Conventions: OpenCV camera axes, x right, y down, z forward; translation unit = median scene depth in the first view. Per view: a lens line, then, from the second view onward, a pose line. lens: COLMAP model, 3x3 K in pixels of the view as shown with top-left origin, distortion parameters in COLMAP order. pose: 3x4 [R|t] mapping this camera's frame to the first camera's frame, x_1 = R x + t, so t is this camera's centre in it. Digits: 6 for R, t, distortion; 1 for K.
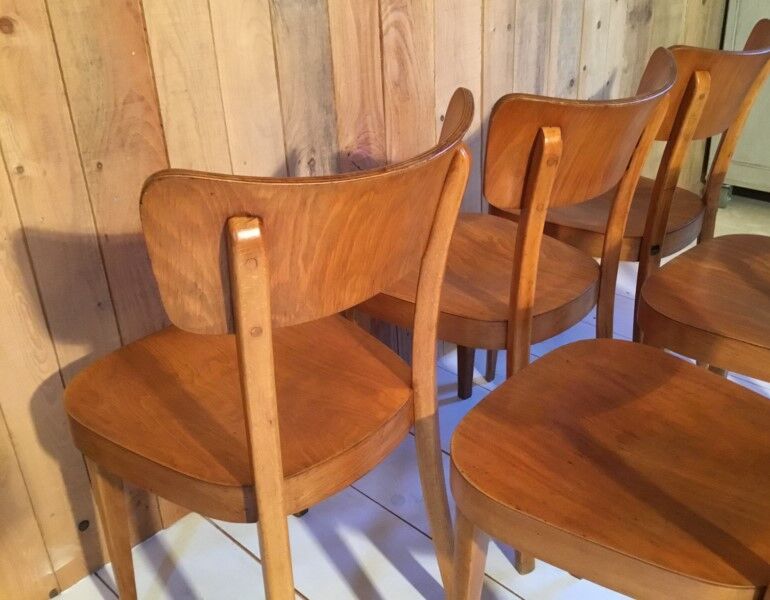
lens RADIAL K [[765.7, 0, 427.1], [0, 765.7, 295.5], [0, 0, 1]] dist [0.014157, 0.000000]
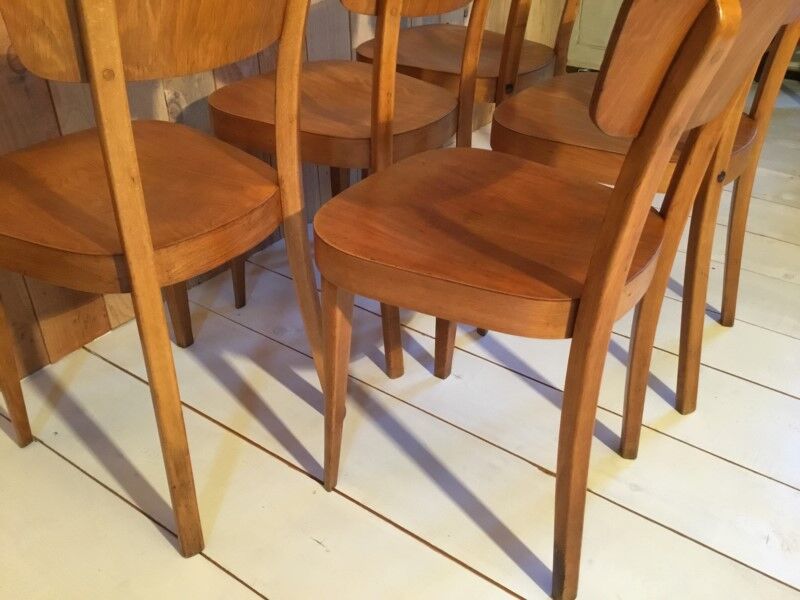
lens RADIAL K [[721.4, 0, 413.1], [0, 721.4, 309.2], [0, 0, 1]] dist [0.086392, -0.171716]
pose [[0.991449, -0.039715, 0.124302, 0.038442], [0.024276, 0.992068, 0.123340, 0.194092], [-0.128214, -0.119267, 0.984549, -0.045327]]
